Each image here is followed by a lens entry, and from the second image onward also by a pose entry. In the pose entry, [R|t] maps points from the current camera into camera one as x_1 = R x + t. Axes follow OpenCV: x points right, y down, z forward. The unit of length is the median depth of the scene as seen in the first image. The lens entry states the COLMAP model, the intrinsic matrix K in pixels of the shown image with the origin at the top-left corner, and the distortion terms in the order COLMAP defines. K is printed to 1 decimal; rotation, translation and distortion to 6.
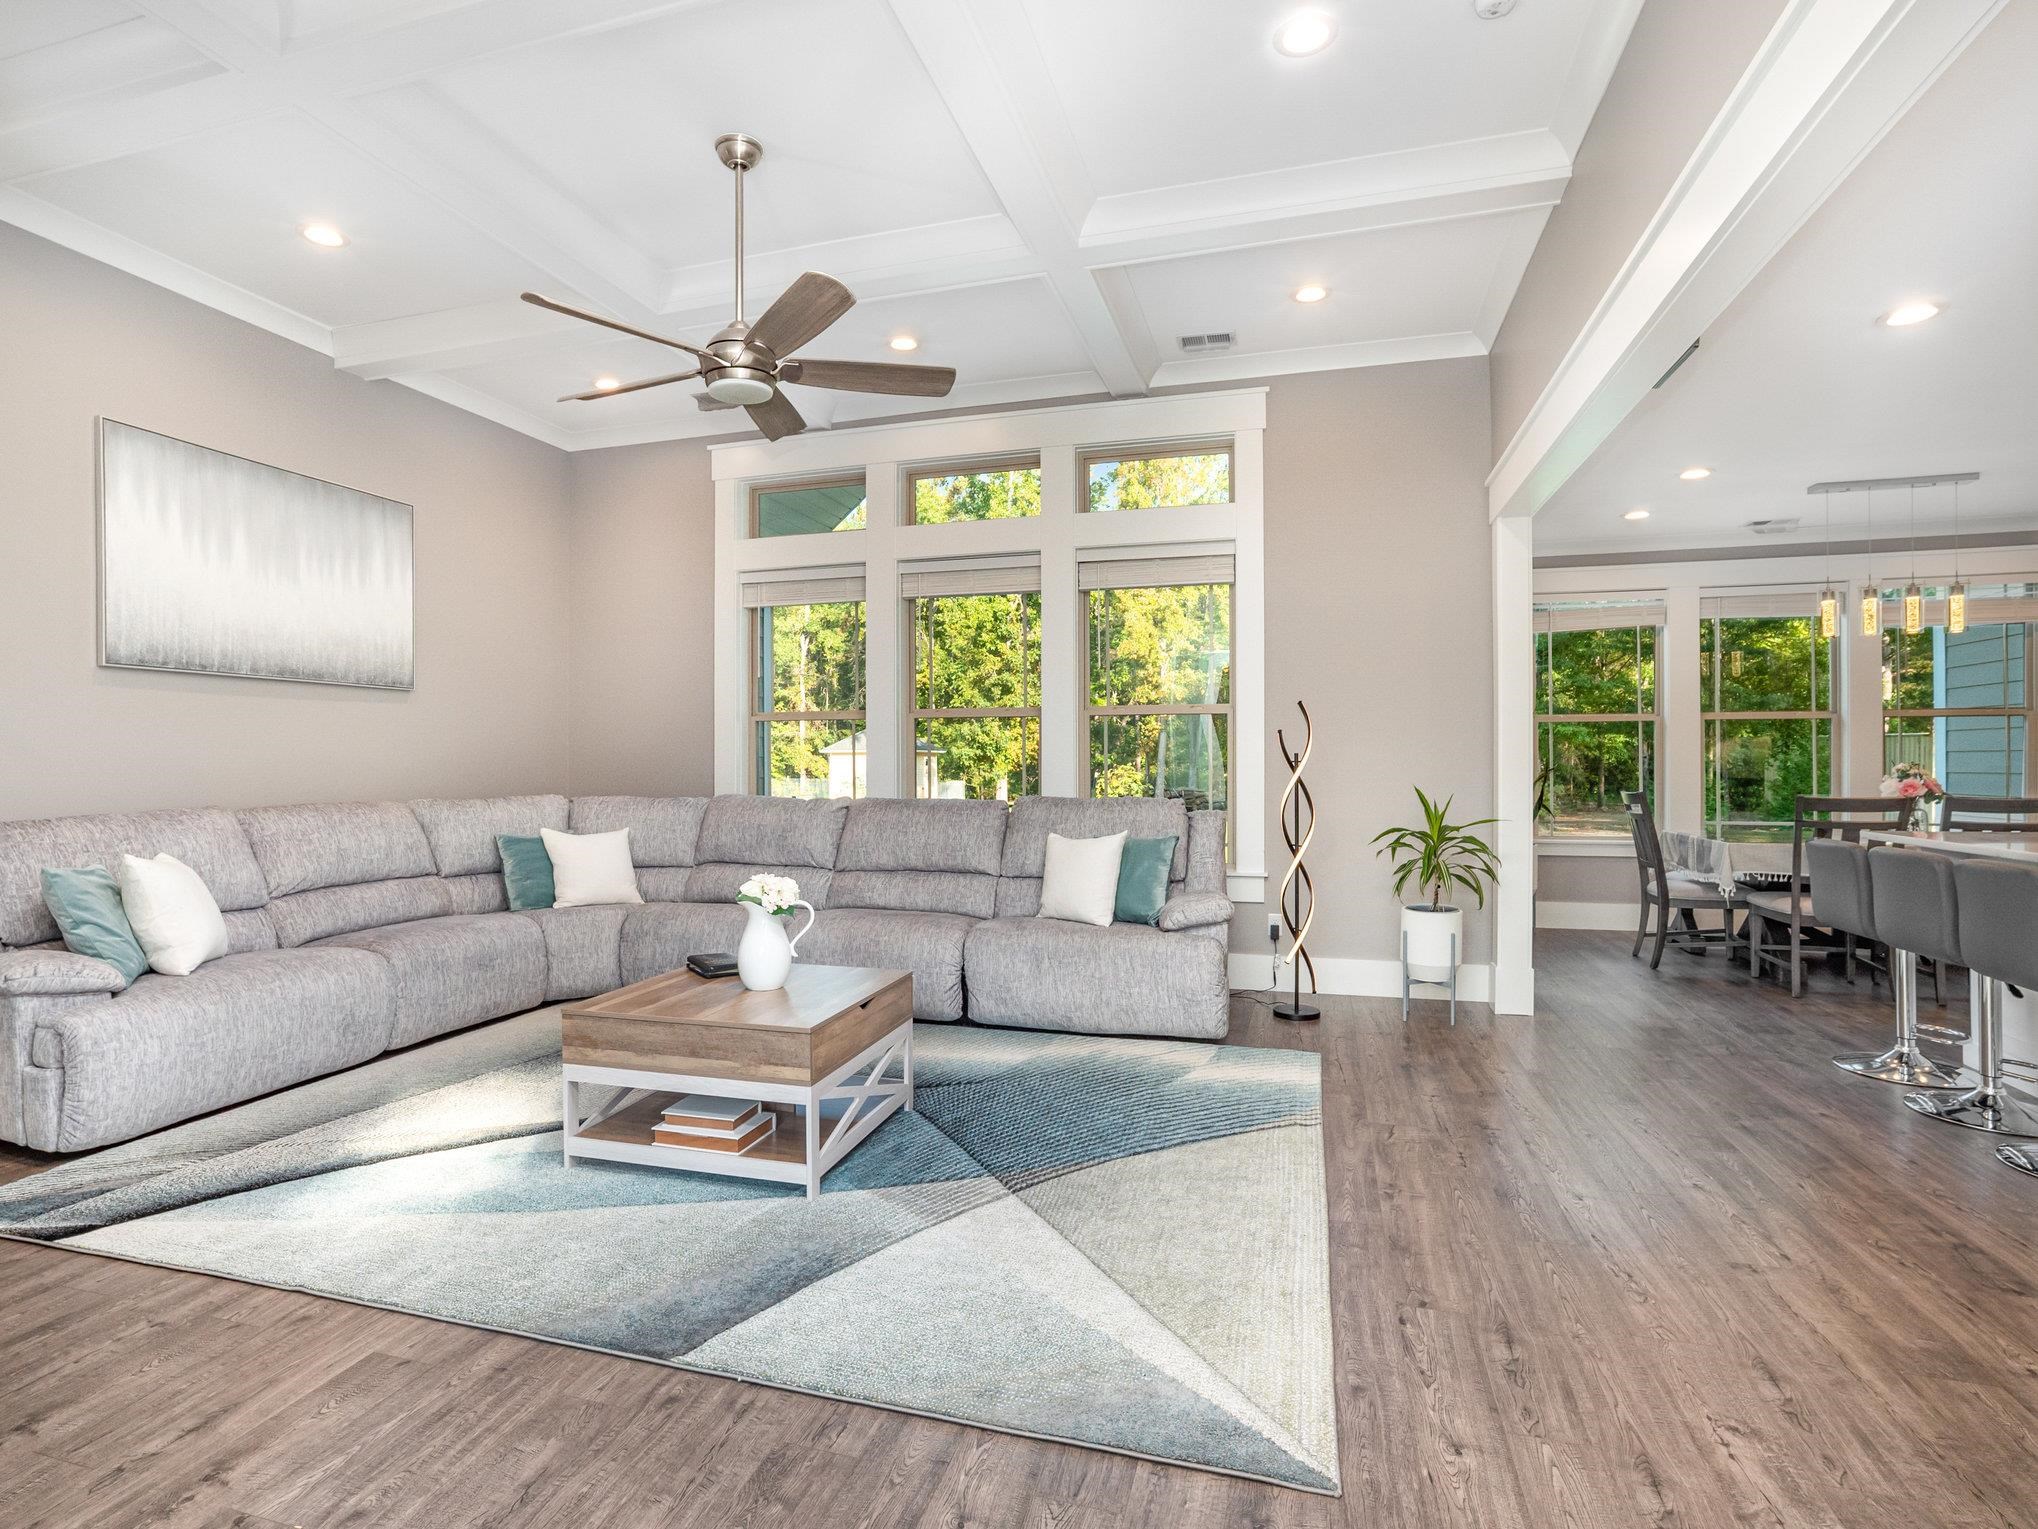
lens RADIAL K [[1018.2, 0, 1004.7], [0, 1018.2, 766.1], [0, 0, 1]] dist [-0.027007, 0.000489]
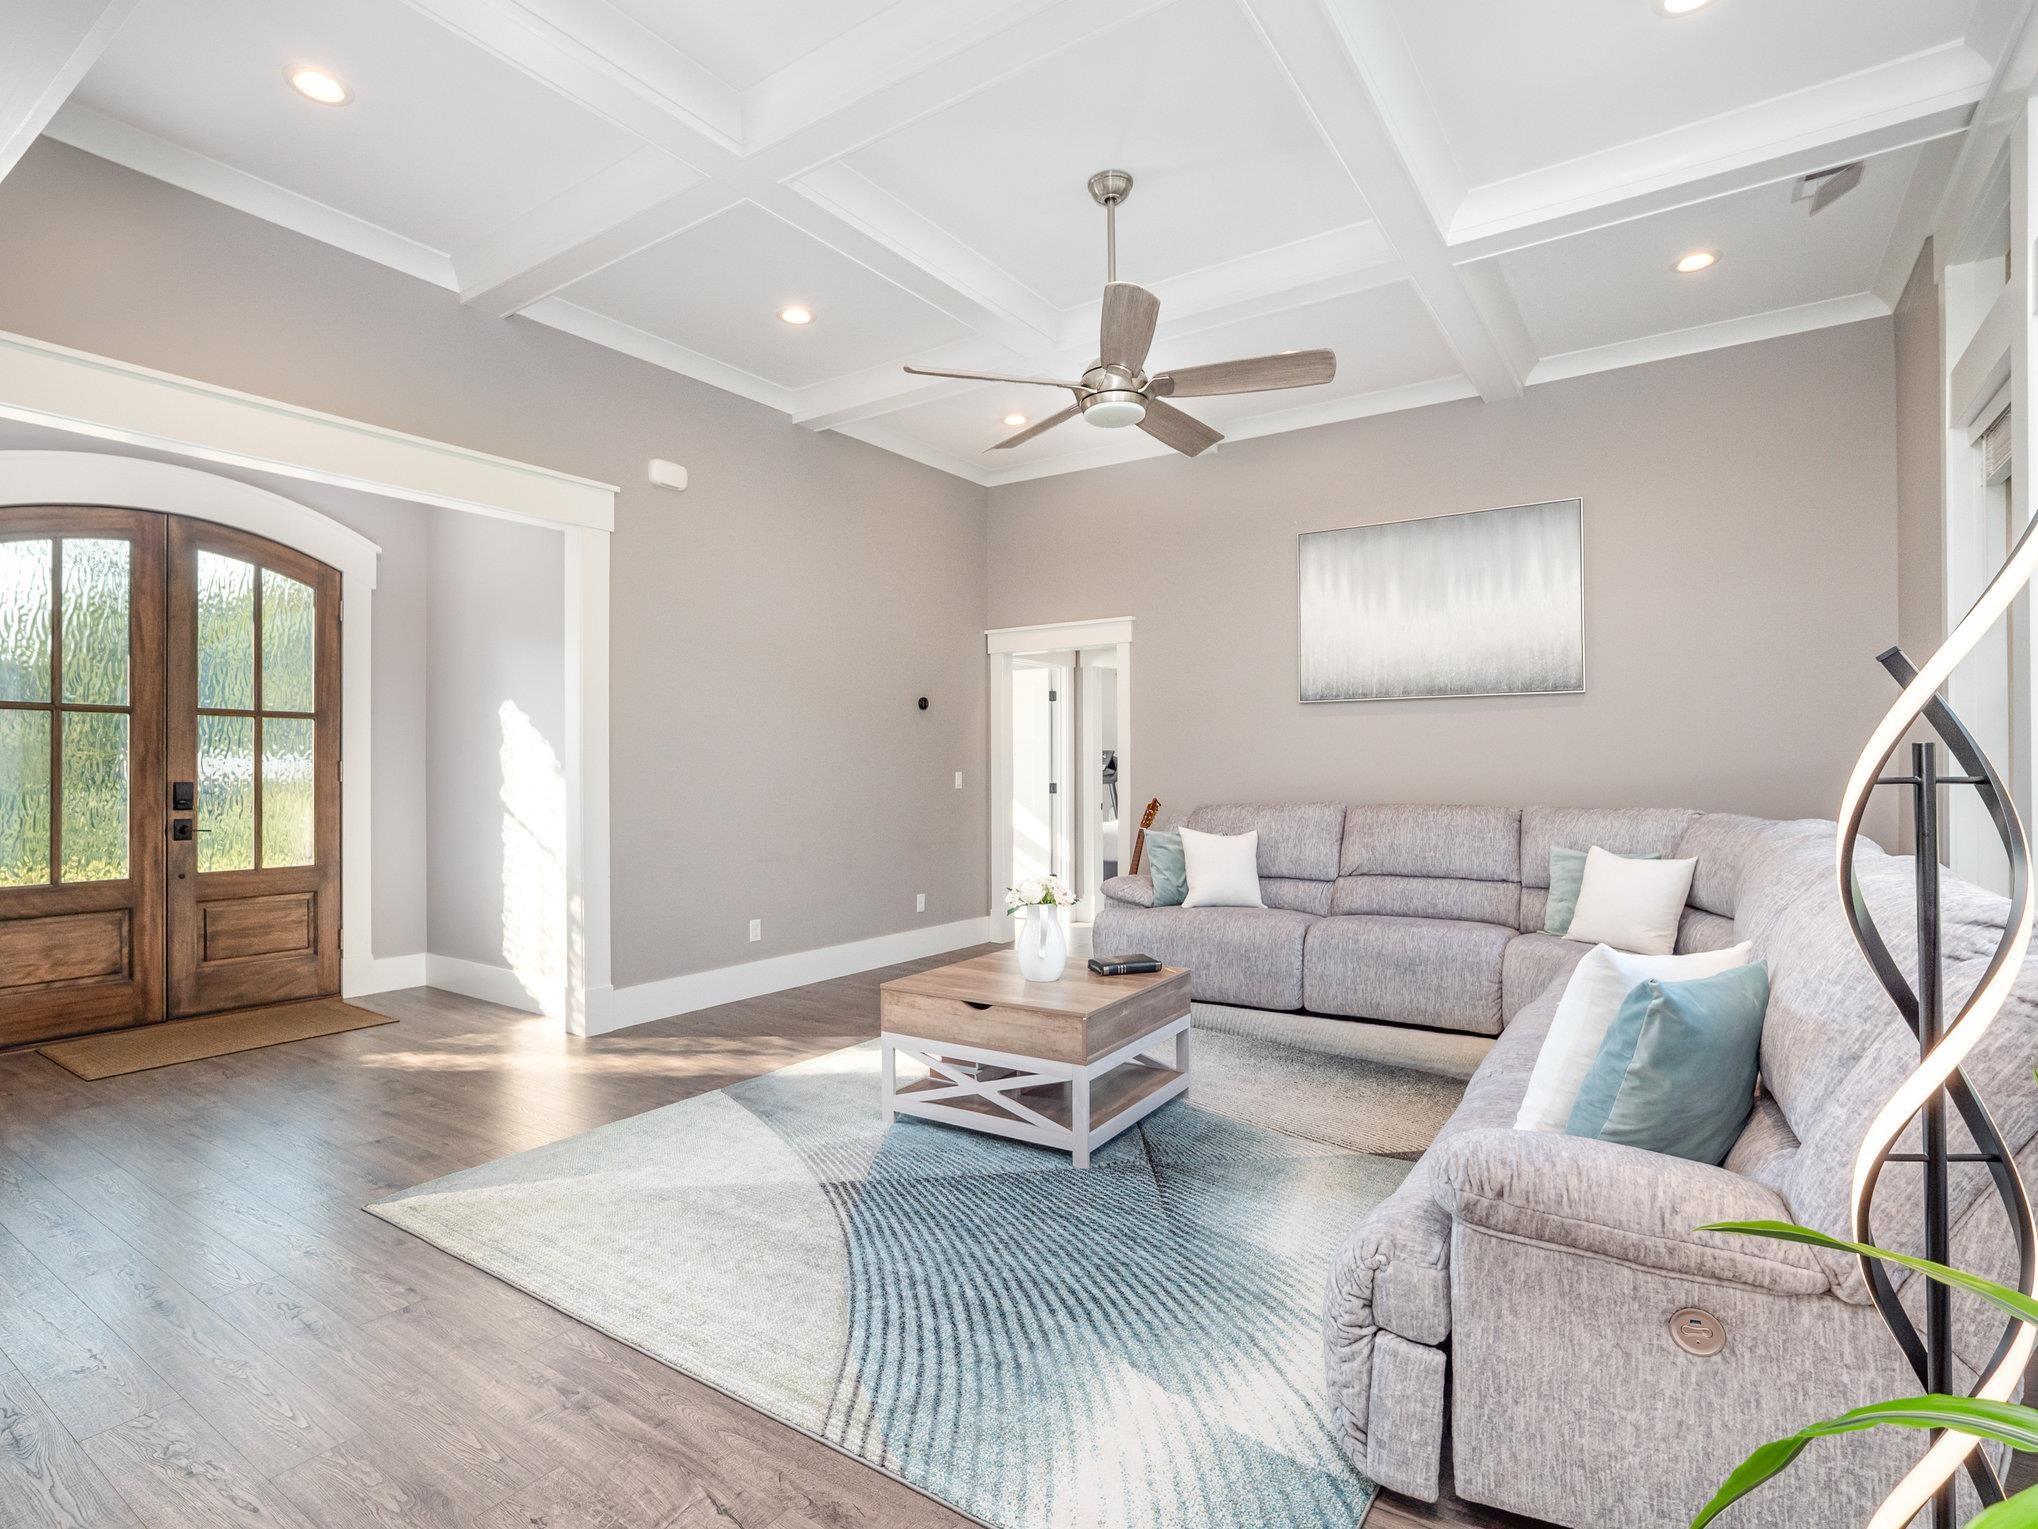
lens RADIAL K [[1018.2, 0, 1004.7], [0, 1018.2, 766.1], [0, 0, 1]] dist [-0.027007, 0.000489]
pose [[-0.303417, -0.001378, -0.952857, 0.676959], [0.008139, 0.999959, -0.004038, -0.005890], [0.952823, -0.008980, -0.303393, 1.066455]]
